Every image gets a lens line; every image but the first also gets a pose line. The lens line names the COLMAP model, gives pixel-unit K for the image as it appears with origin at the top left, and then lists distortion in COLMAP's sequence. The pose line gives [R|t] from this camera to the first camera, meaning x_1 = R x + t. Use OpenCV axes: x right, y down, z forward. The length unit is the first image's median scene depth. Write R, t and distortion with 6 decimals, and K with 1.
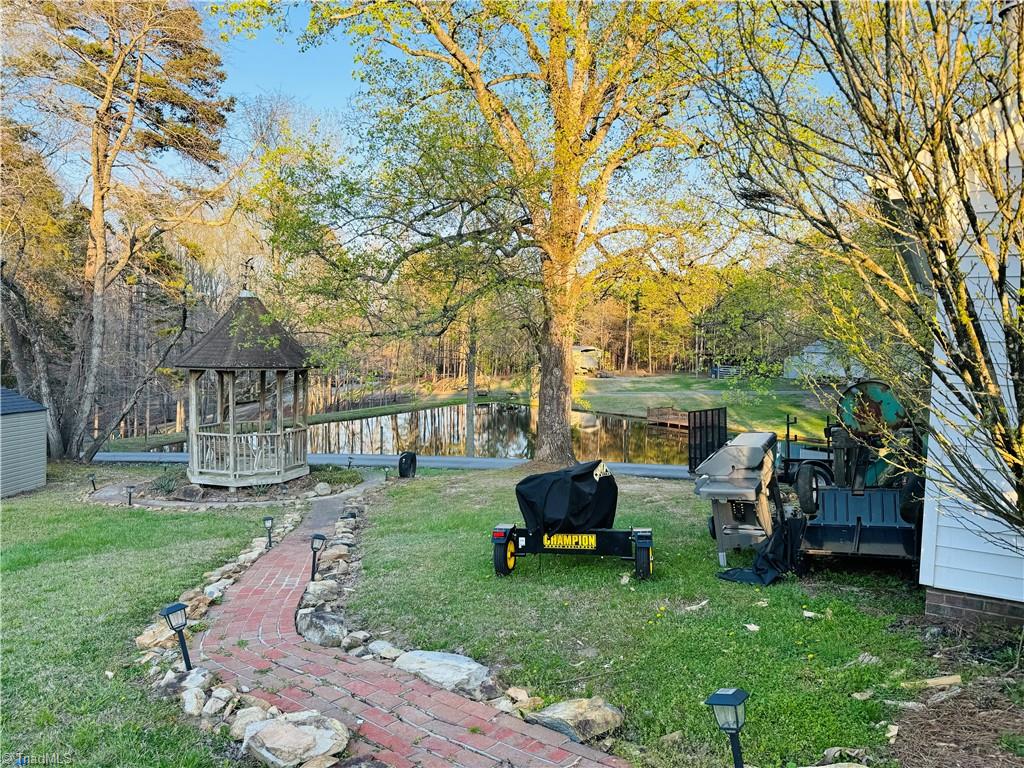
lens RADIAL K [[733.4, 0, 518.7], [0, 733.4, 381.1], [0, 0, 1]] dist [0.063741, -0.084555]
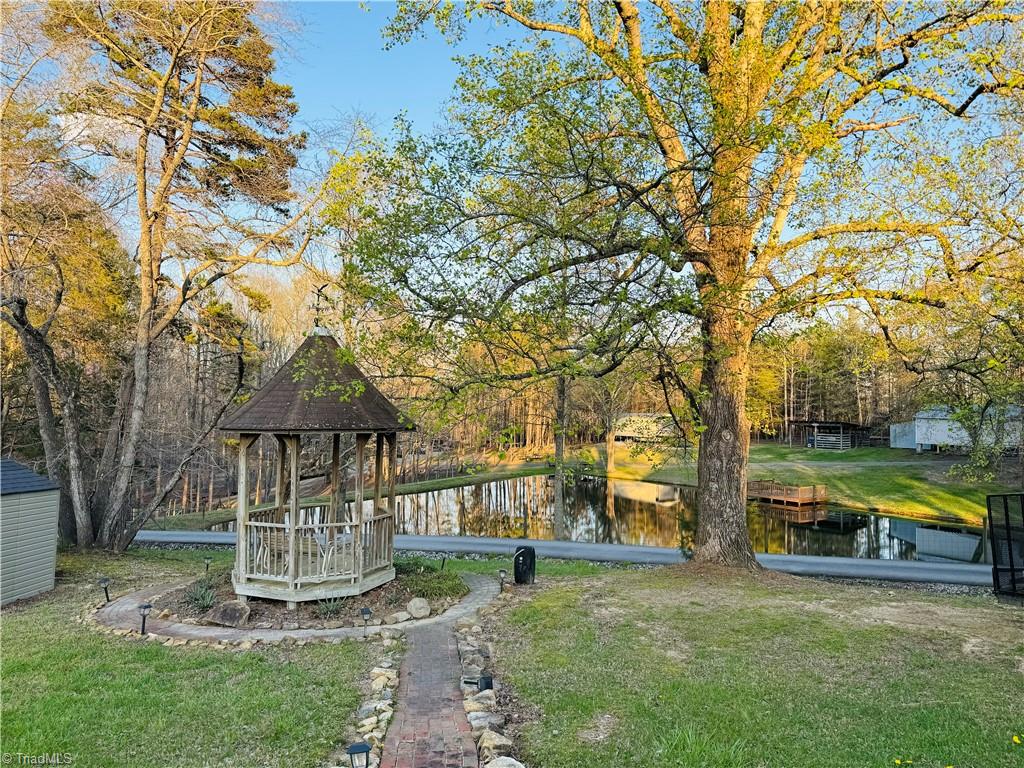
lens RADIAL K [[733.4, 0, 504.0], [0, 733.4, 383.2], [0, 0, 1]] dist [0.063741, -0.084555]
pose [[0.995210, -0.011881, -0.097040, -0.084733], [0.002860, 0.995701, -0.092579, 0.002262], [0.097723, 0.091858, 0.990965, 0.223184]]
